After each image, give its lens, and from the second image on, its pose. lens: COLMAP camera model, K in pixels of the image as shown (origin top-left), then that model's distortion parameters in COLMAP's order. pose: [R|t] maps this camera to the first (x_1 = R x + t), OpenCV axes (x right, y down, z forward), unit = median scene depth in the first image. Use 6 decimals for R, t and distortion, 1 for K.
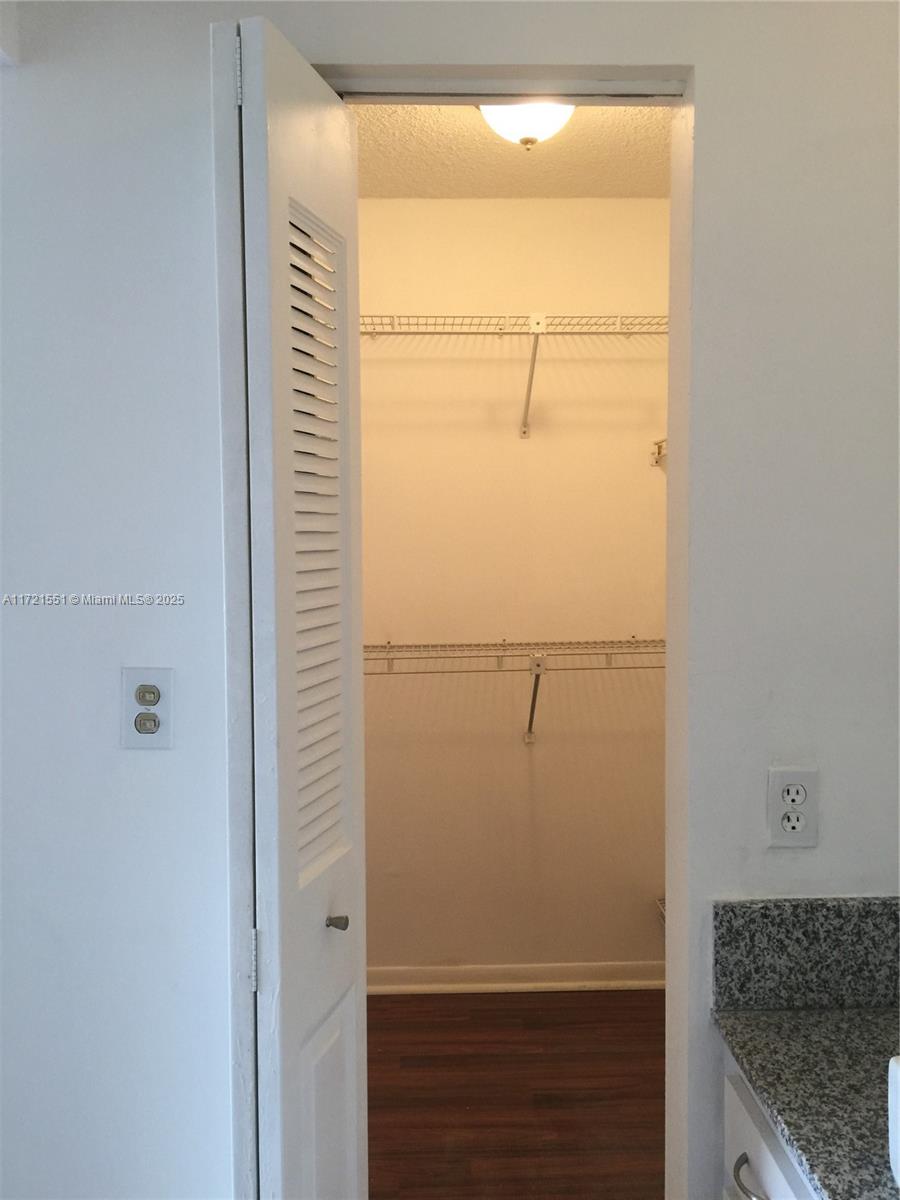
lens RADIAL K [[1009.4, 0, 437.8], [0, 1009.4, 600.5], [0, 0, 1]] dist [0.013630, -0.074377]
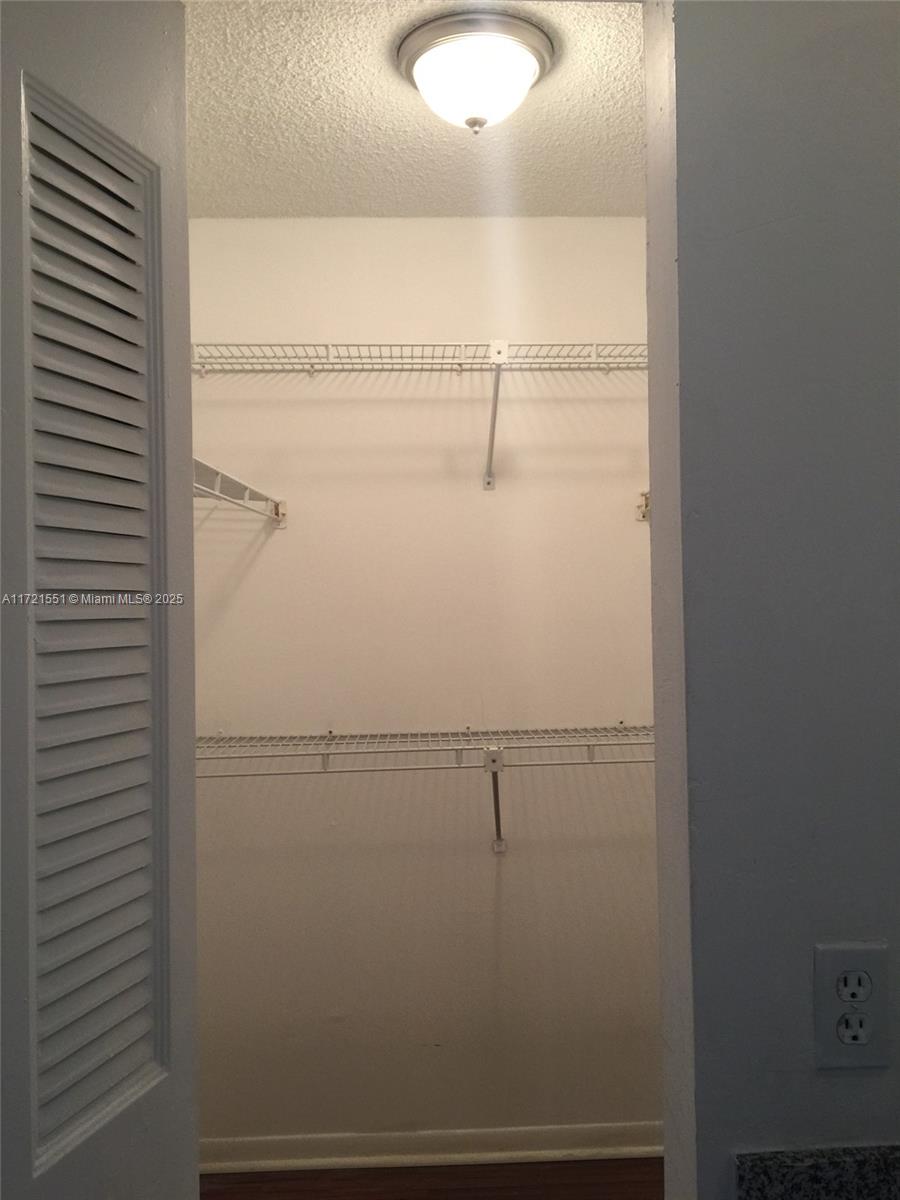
lens RADIAL K [[1009.4, 0, 452.9], [0, 1009.4, 596.2], [0, 0, 1]] dist [0.013630, -0.074377]
pose [[0.999786, -0.008739, 0.018767, 0.042415], [0.010169, 0.996938, -0.077534, -0.005540], [-0.018032, 0.077708, 0.996813, 0.170855]]
